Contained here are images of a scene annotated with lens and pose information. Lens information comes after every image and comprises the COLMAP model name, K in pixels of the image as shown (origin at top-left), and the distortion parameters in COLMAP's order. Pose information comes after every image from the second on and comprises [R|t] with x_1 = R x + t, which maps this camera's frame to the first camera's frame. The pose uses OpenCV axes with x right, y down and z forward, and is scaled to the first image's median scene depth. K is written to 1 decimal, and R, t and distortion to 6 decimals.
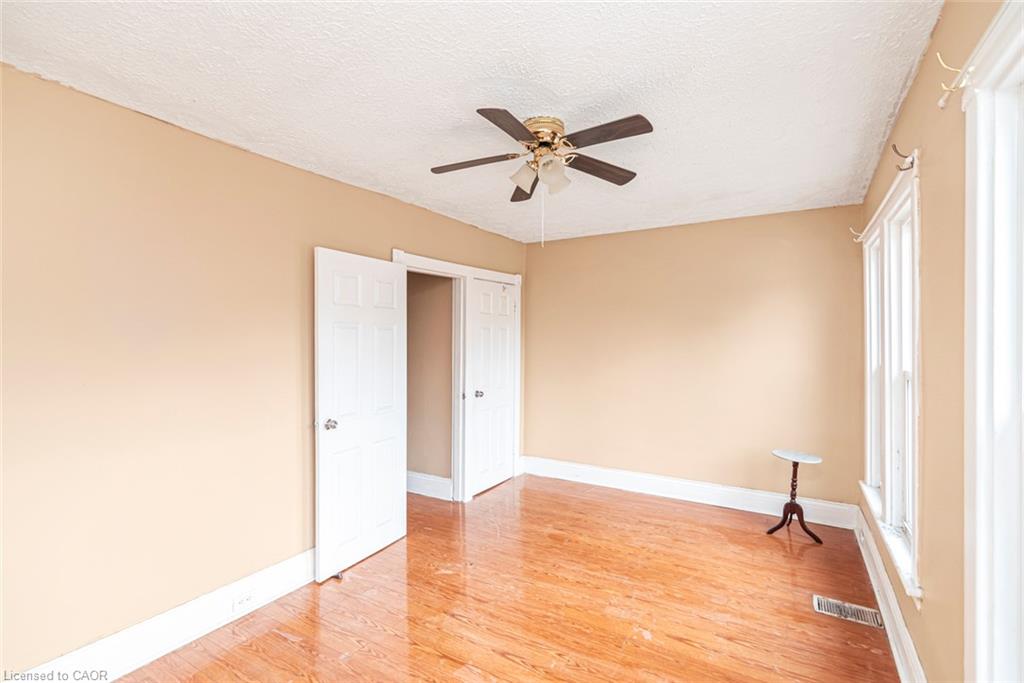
lens RADIAL K [[482.8, 0, 503.8], [0, 482.8, 334.0], [0, 0, 1]] dist [0.001638, 0.000208]
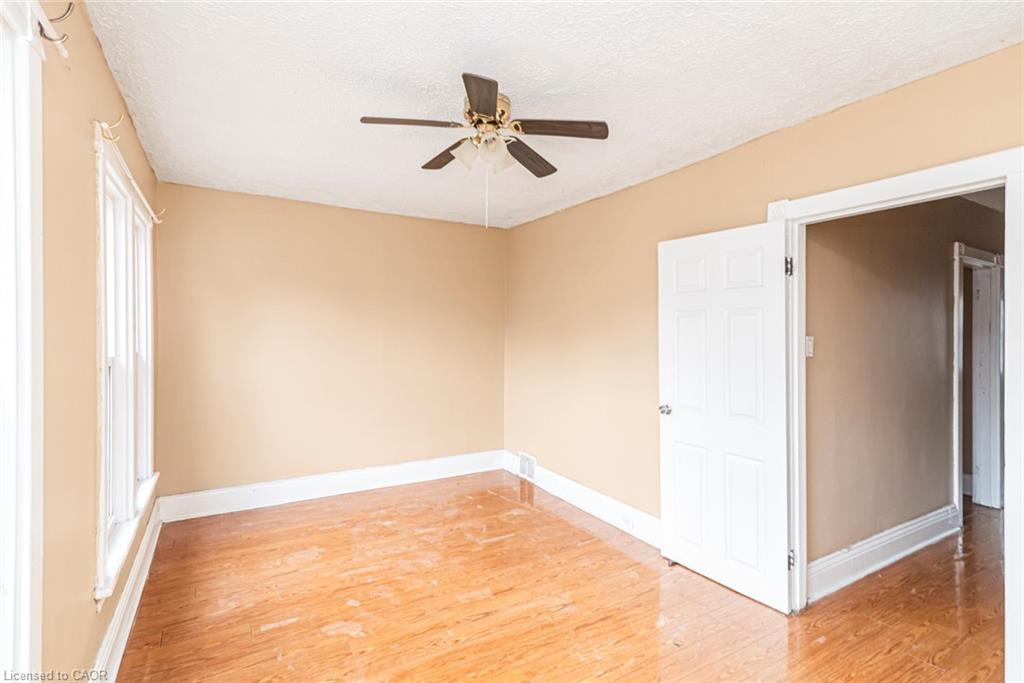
lens RADIAL K [[482.8, 0, 503.8], [0, 482.8, 334.0], [0, 0, 1]] dist [0.001638, 0.000208]
pose [[-0.474471, 0.002444, -0.880268, 0.836778], [-0.000814, 0.999994, 0.003215, 0.024310], [0.880271, 0.002242, -0.474467, 1.378306]]
